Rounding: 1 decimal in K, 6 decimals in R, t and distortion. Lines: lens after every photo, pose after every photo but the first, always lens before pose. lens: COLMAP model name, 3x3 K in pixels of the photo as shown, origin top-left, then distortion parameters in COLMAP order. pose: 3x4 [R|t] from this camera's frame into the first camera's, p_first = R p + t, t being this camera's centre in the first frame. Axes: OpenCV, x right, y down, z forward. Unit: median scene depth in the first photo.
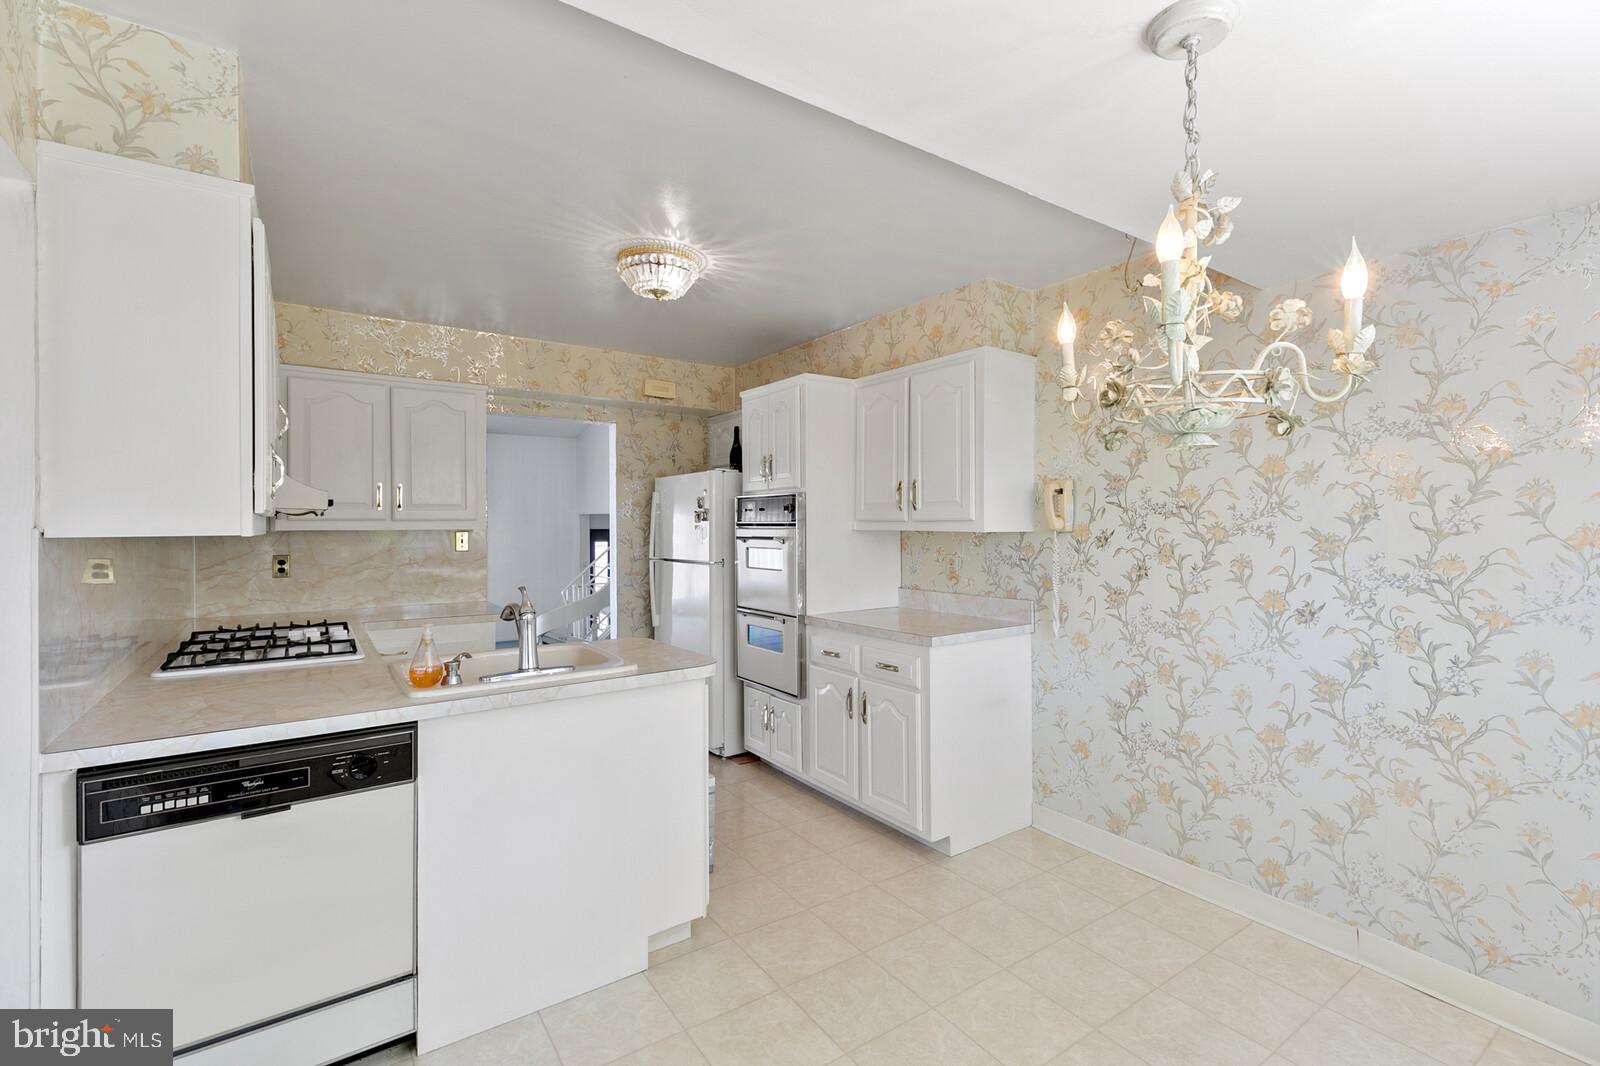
lens RADIAL K [[707.4, 0, 806.0], [0, 707.4, 518.5], [0, 0, 1]] dist [0.001362, 0.000201]
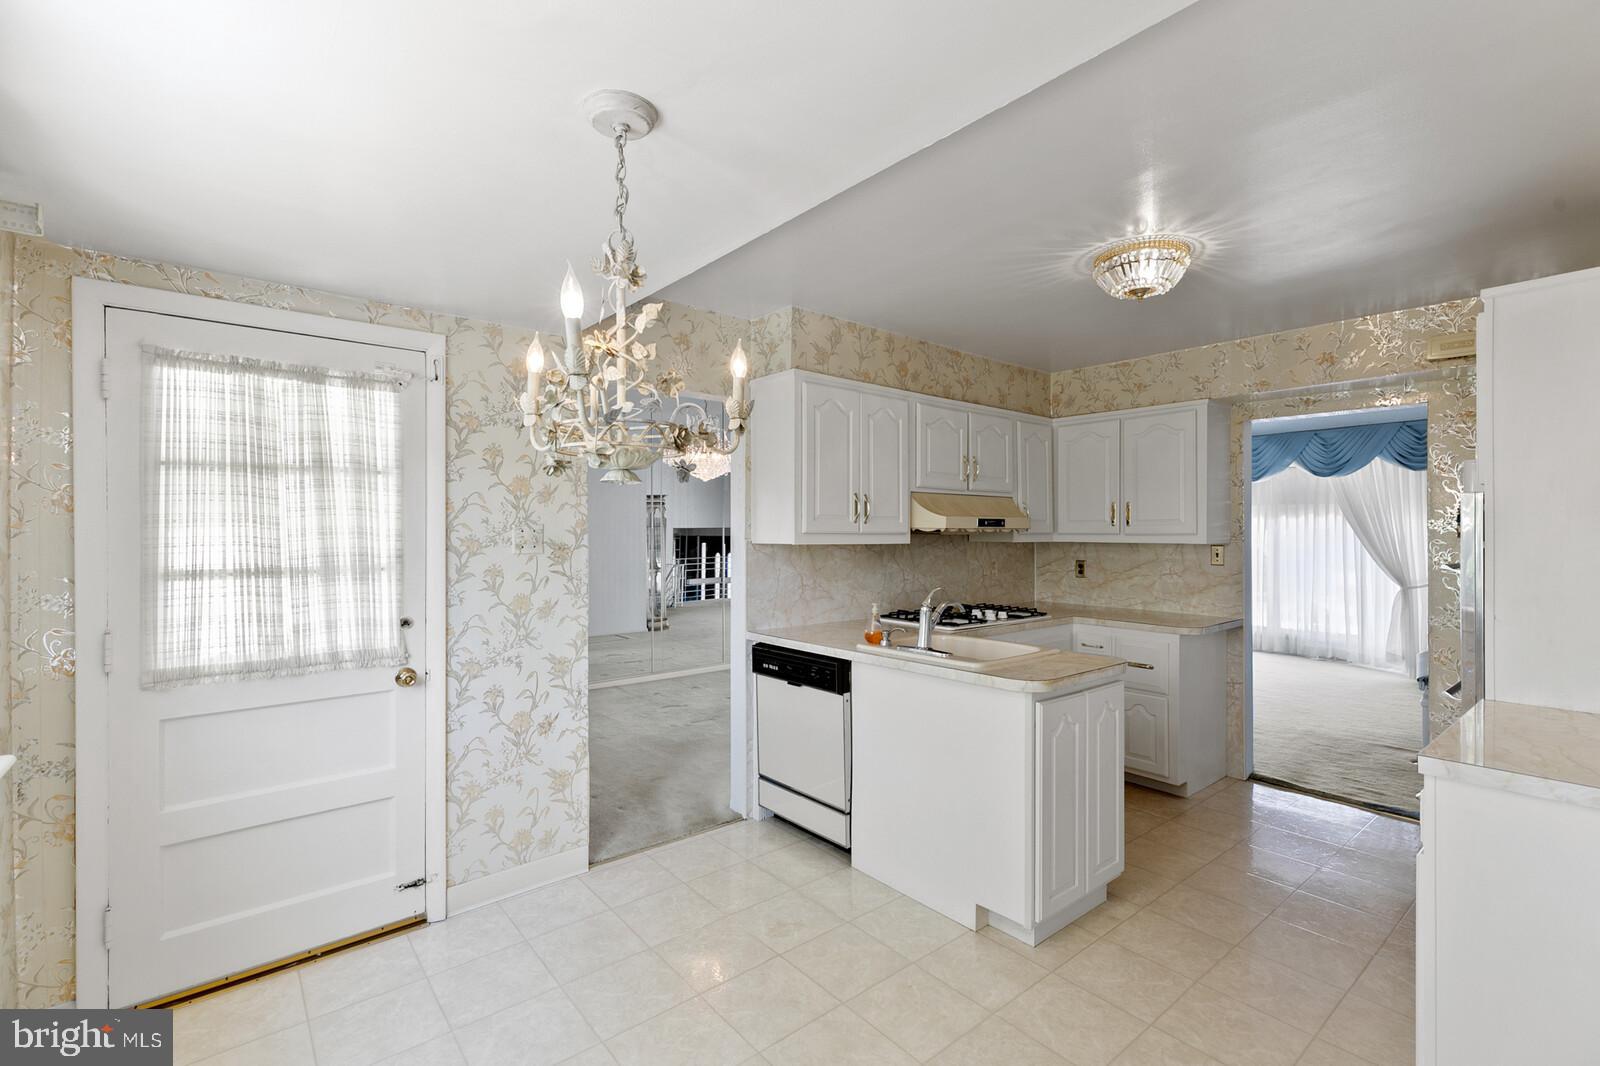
lens RADIAL K [[712.4, 0, 799.3], [0, 712.4, 528.4], [0, 0, 1]] dist [0.000033, 0.000174]
pose [[0.080033, -0.005573, -0.996777, 0.671824], [0.005491, 0.999972, -0.005150, -0.004997], [0.996777, -0.005061, 0.080061, 0.470492]]
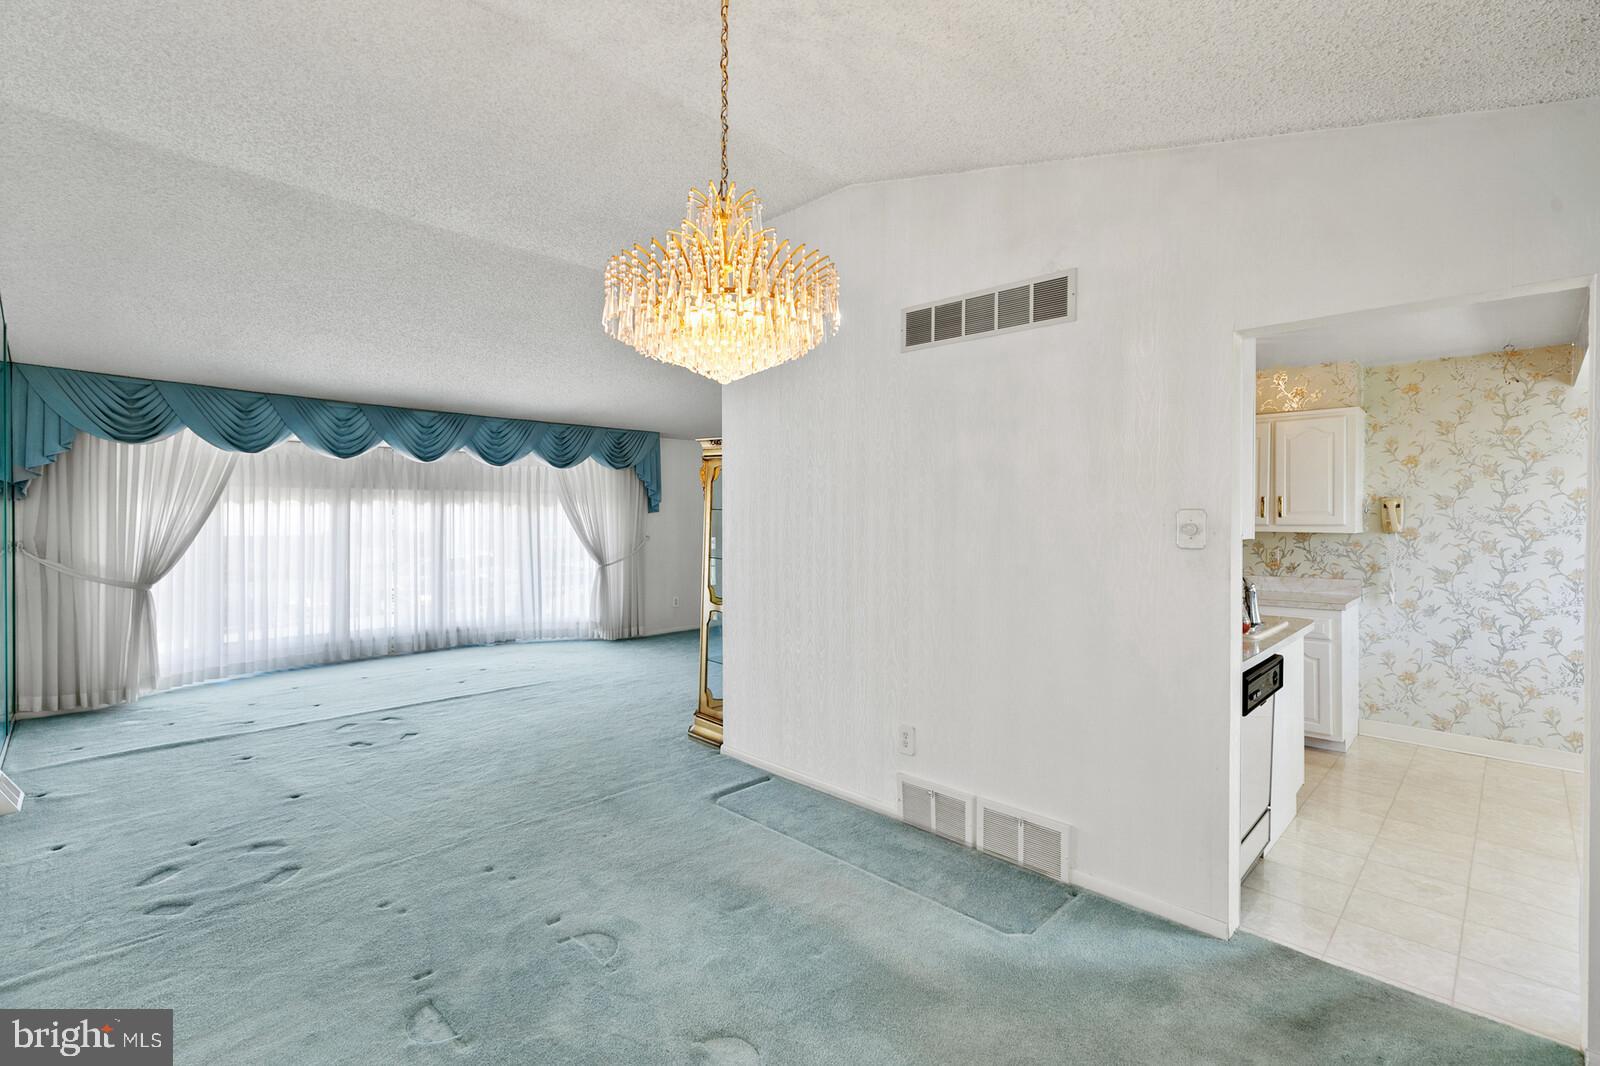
lens RADIAL K [[725.7, 0, 798.0], [0, 725.7, 514.4], [0, 0, 1]] dist [0.001730, 0.000440]
pose [[0.984318, -0.003282, 0.176375, -1.197907], [0.001423, 0.999942, 0.010664, -0.039708], [-0.176400, -0.010246, 0.984265, -0.291992]]
